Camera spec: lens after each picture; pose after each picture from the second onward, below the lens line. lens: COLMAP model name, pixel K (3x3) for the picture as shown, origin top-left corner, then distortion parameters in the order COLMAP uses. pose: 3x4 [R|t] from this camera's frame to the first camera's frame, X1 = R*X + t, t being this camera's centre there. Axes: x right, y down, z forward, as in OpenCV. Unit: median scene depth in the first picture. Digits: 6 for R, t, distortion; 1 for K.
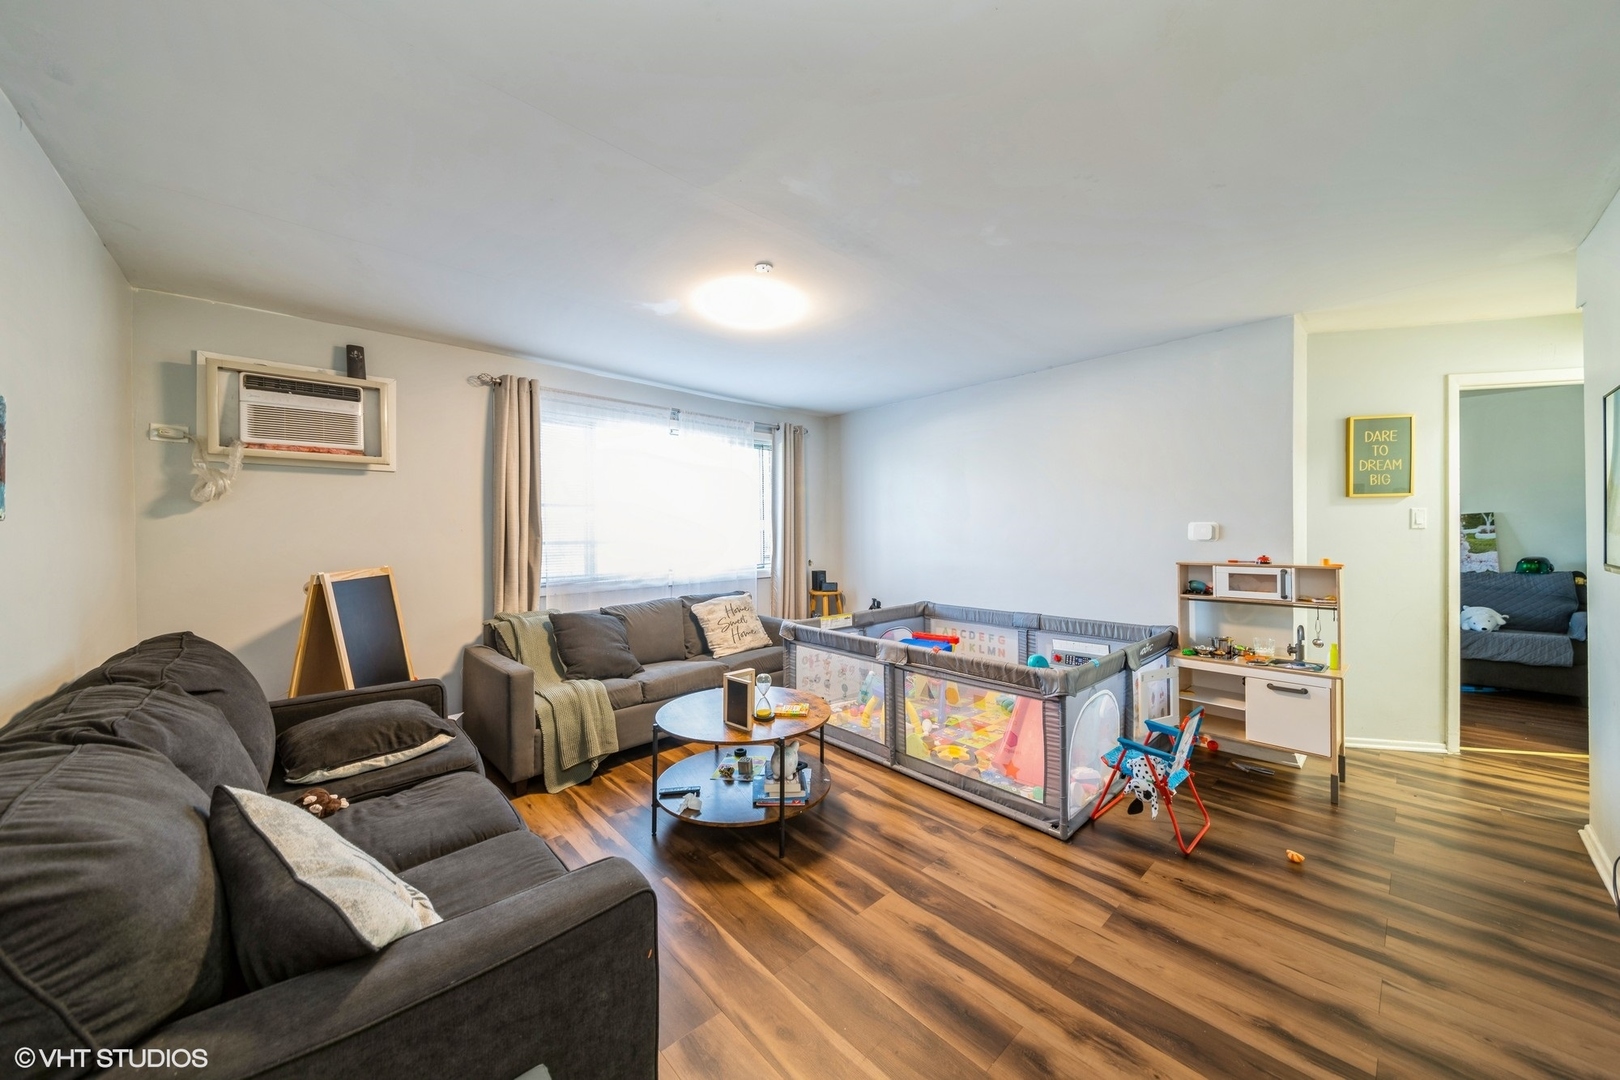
lens RADIAL K [[558.4, 0, 809.5], [0, 558.4, 534.2], [0, 0, 1]] dist [0.025753, 0.000049]
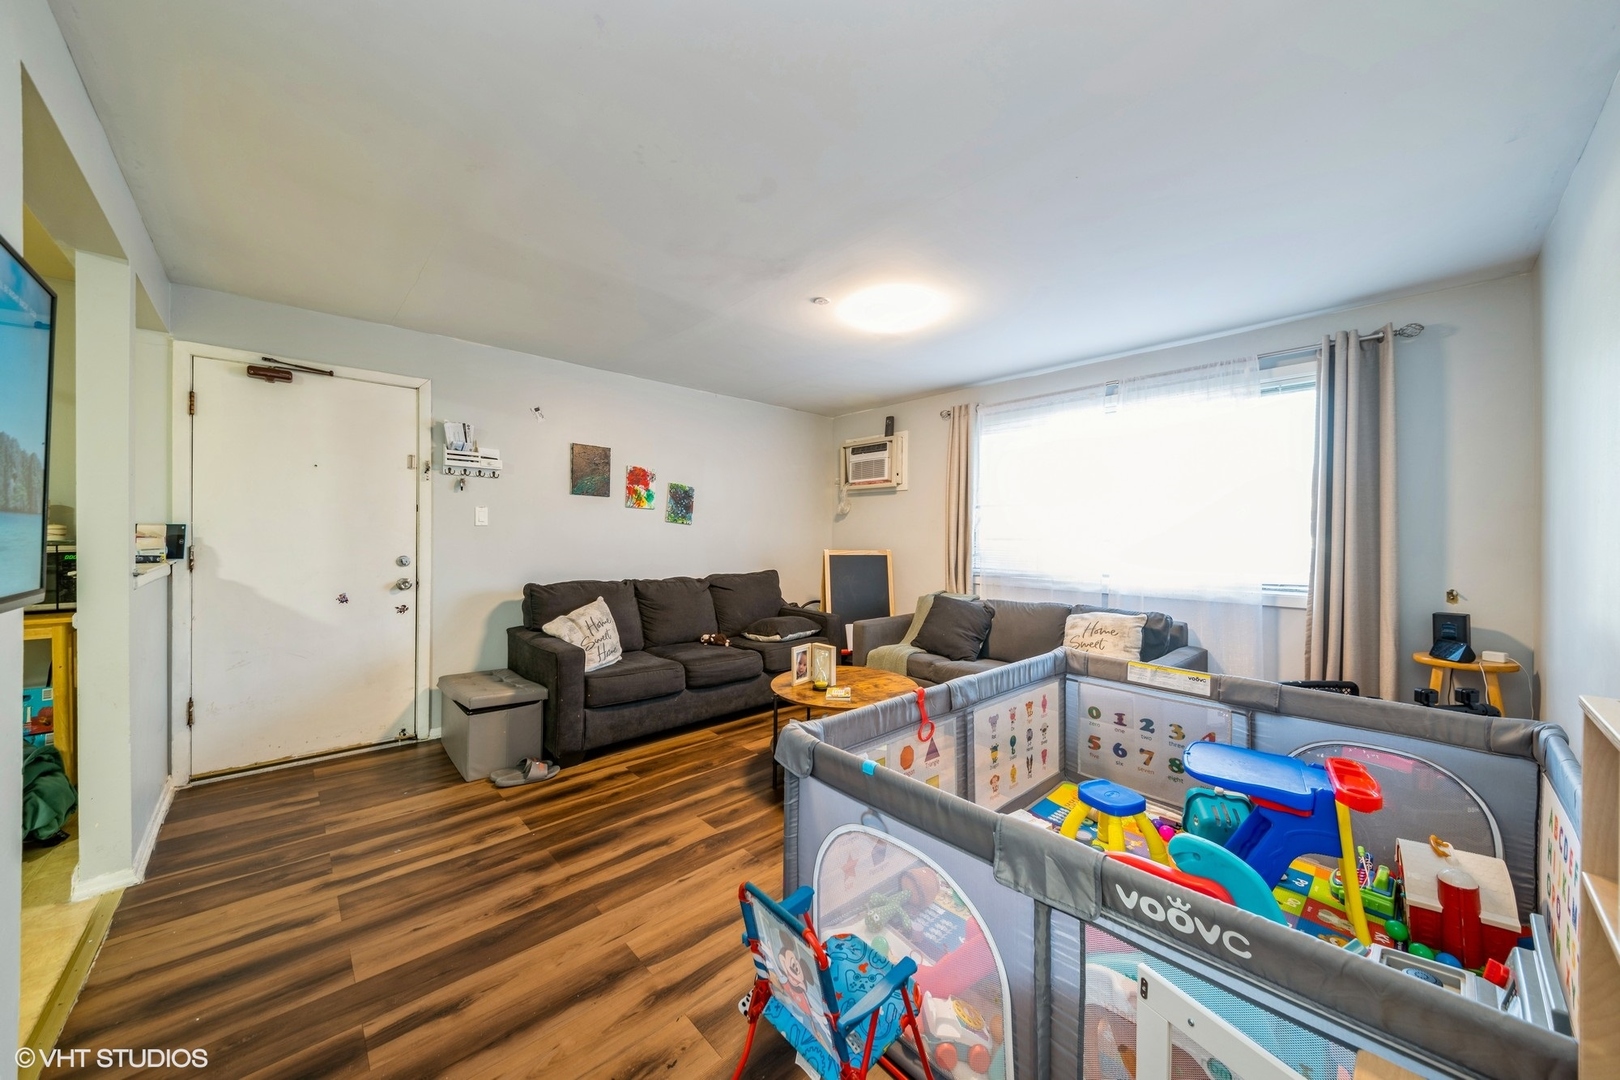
lens RADIAL K [[576.6, 0, 810.0], [0, 576.6, 540.0], [0, 0, 1]] dist [0.048490, -0.000058]
pose [[-0.000325, 0.019637, -0.999807, 1.279394], [-0.011273, 0.999744, 0.019639, -0.004134], [0.999936, 0.011277, -0.000103, 1.117961]]
